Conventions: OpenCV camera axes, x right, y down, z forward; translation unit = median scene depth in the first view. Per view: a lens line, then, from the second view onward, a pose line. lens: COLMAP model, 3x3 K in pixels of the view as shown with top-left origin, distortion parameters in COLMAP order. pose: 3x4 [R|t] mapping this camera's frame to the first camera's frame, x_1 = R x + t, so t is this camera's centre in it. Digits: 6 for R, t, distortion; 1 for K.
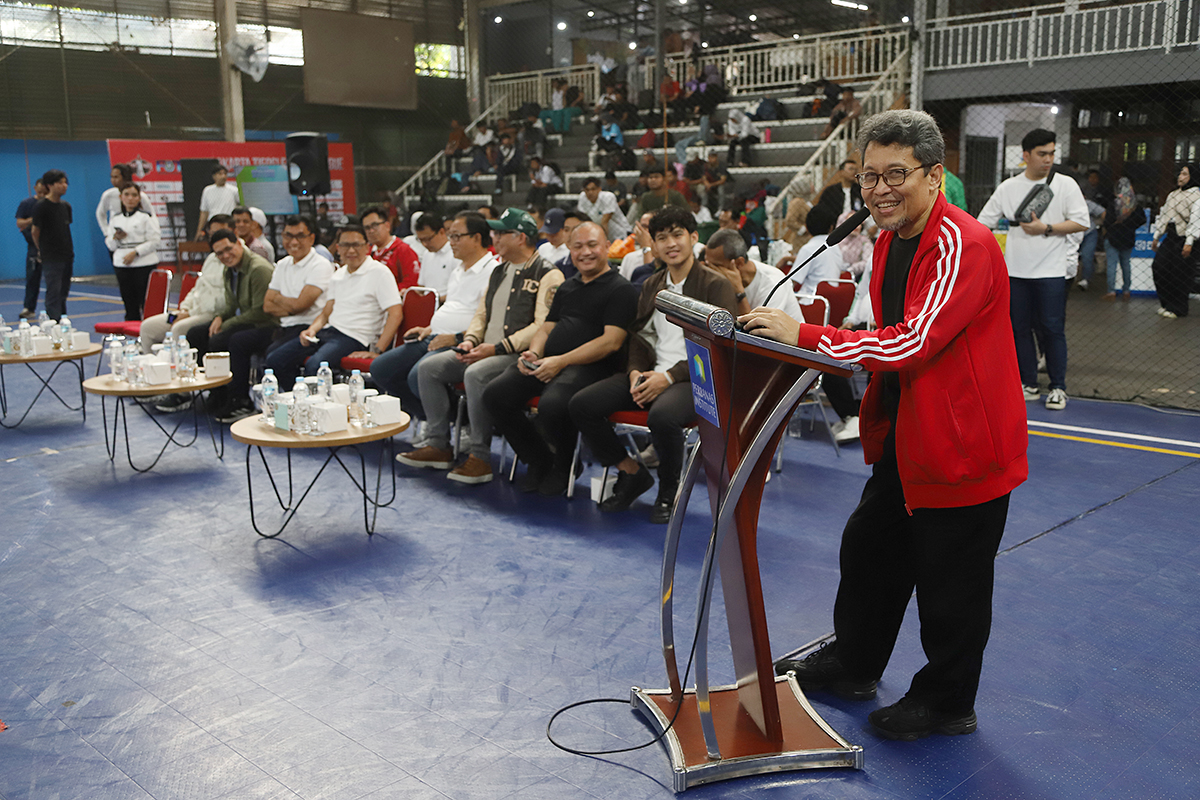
lens RADIAL K [[1158.7, 0, 598.9], [0, 1158.7, 424.0], [0, 0, 1]] dist [0.011990, 0.013368]
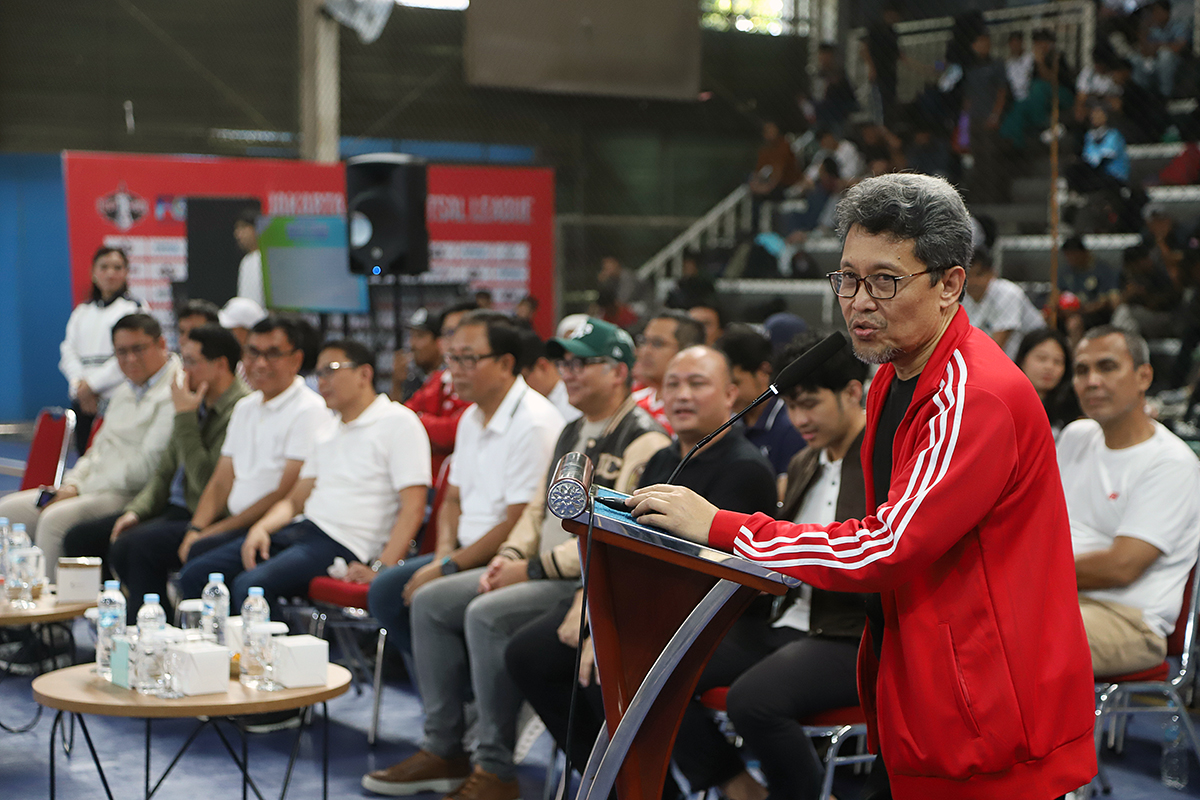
lens RADIAL K [[2702.7, 0, 600.0], [0, 2702.7, 400.0], [0, 0, 1]] dist [0.963097, -9.689461]
pose [[0.973994, 0.033796, -0.224039, 0.174273], [-0.066786, 0.987704, -0.141354, 0.028512], [0.216507, 0.152641, 0.964275, -0.186906]]
